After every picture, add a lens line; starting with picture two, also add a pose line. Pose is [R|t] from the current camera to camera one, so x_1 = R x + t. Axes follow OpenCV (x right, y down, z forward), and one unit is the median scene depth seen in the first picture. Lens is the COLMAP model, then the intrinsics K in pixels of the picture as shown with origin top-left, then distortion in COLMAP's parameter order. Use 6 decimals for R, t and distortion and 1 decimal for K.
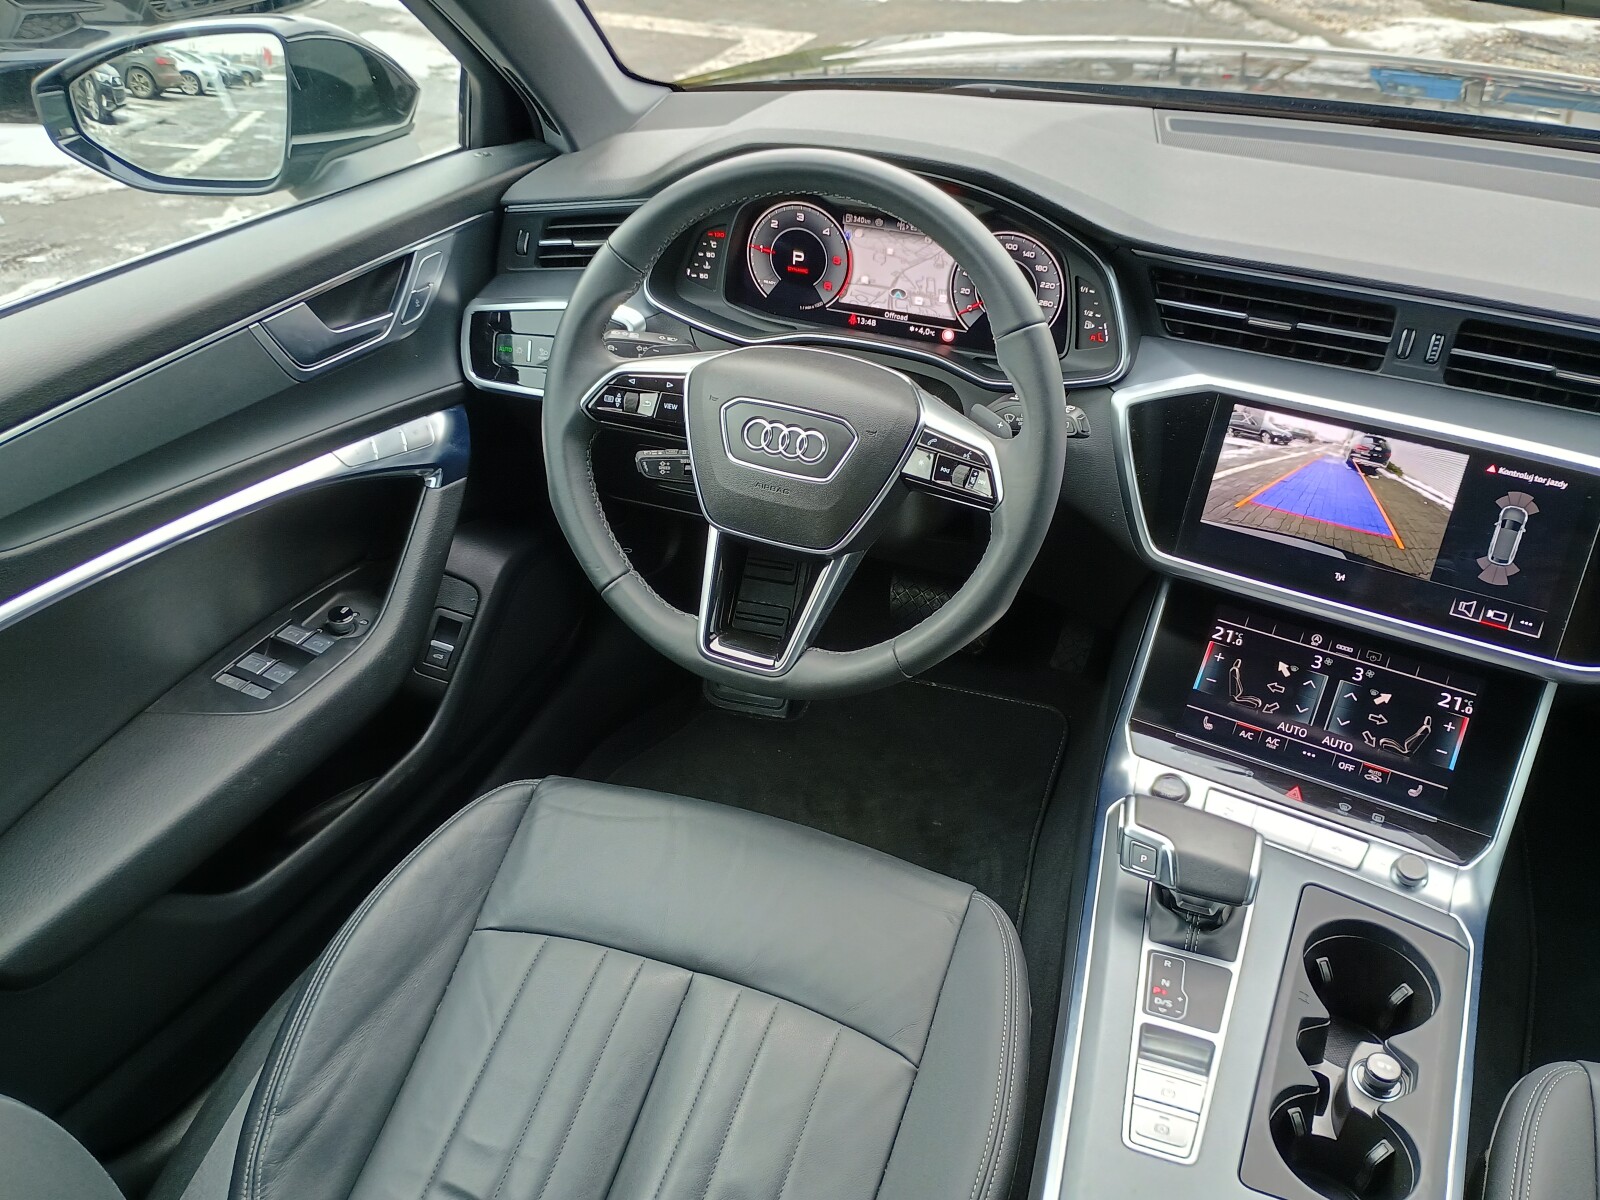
lens RADIAL K [[1403.7, 0, 801.4], [0, 1403.7, 585.6], [0, 0, 1]] dist [0.056825, -0.054276]
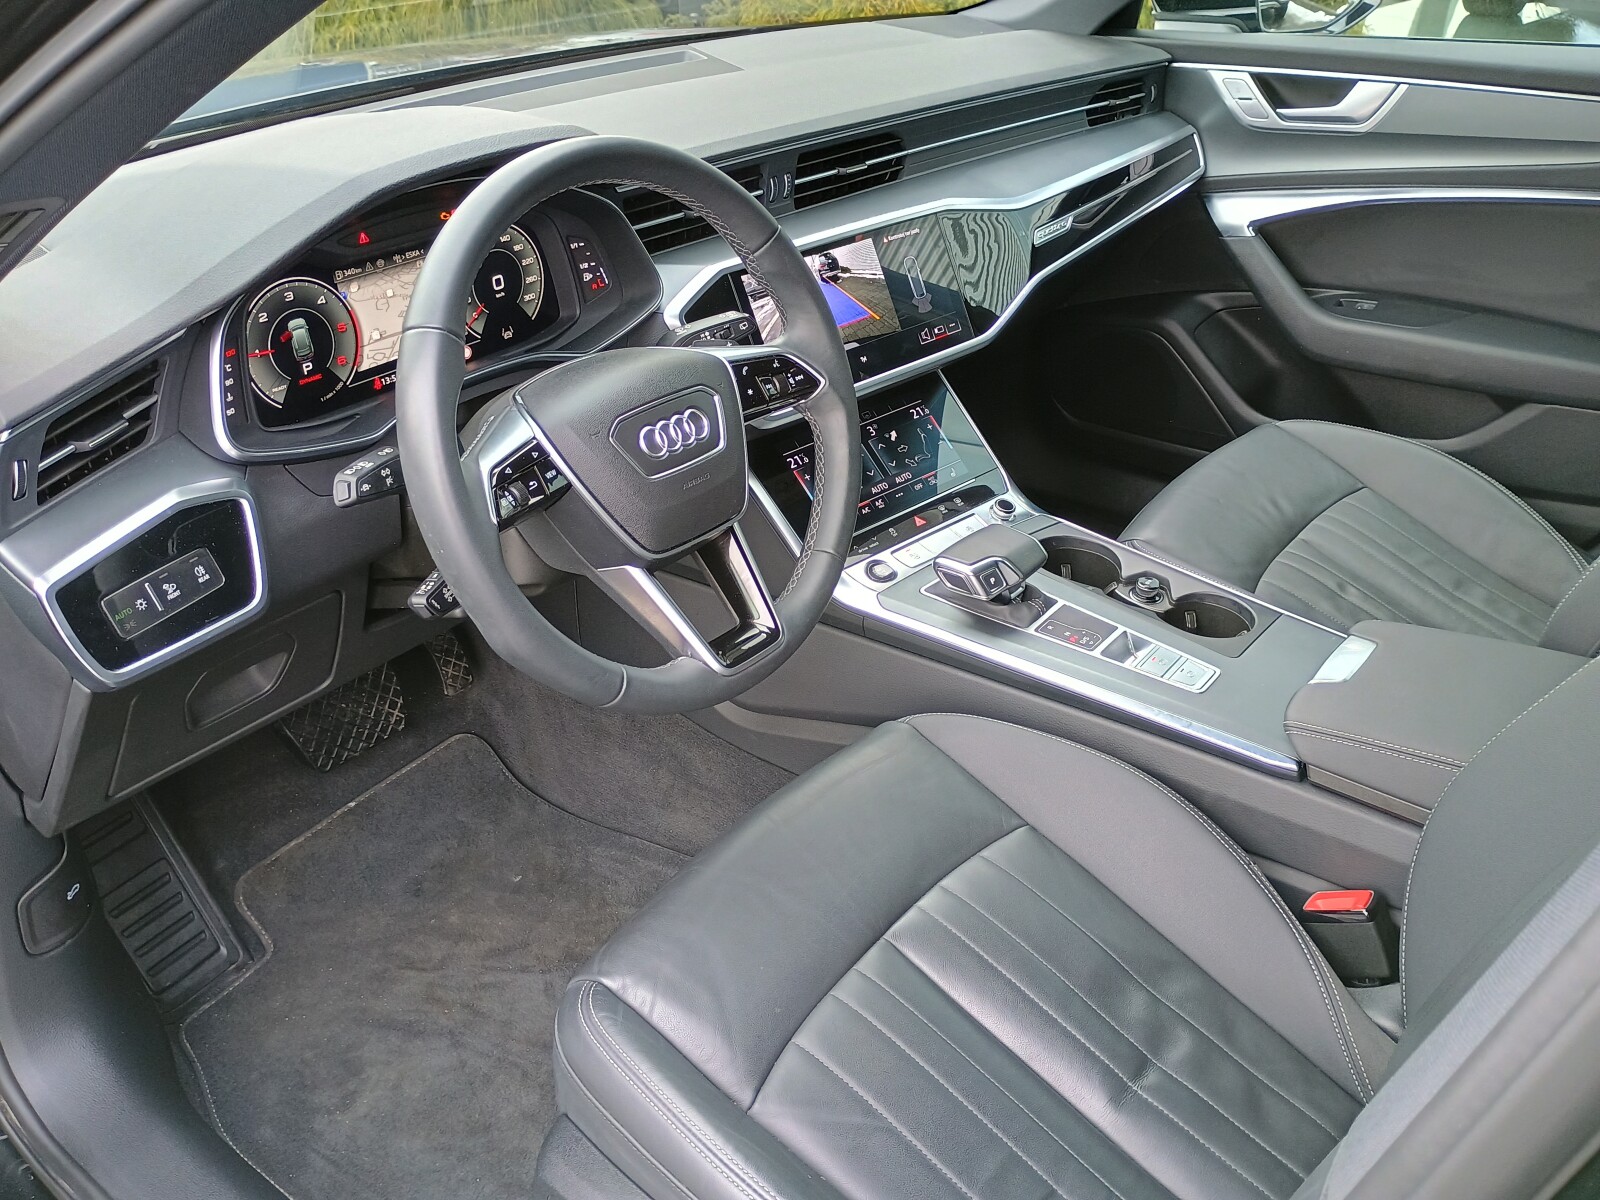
lens RADIAL K [[1403.7, 0, 809.1], [0, 1403.7, 596.3], [0, 0, 1]] dist [0.056825, -0.054276]
pose [[0.306428, -0.502893, 0.808208, -0.759567], [0.529534, 0.795608, 0.294283, -0.231476], [-0.791009, 0.337797, 0.510096, 0.443025]]
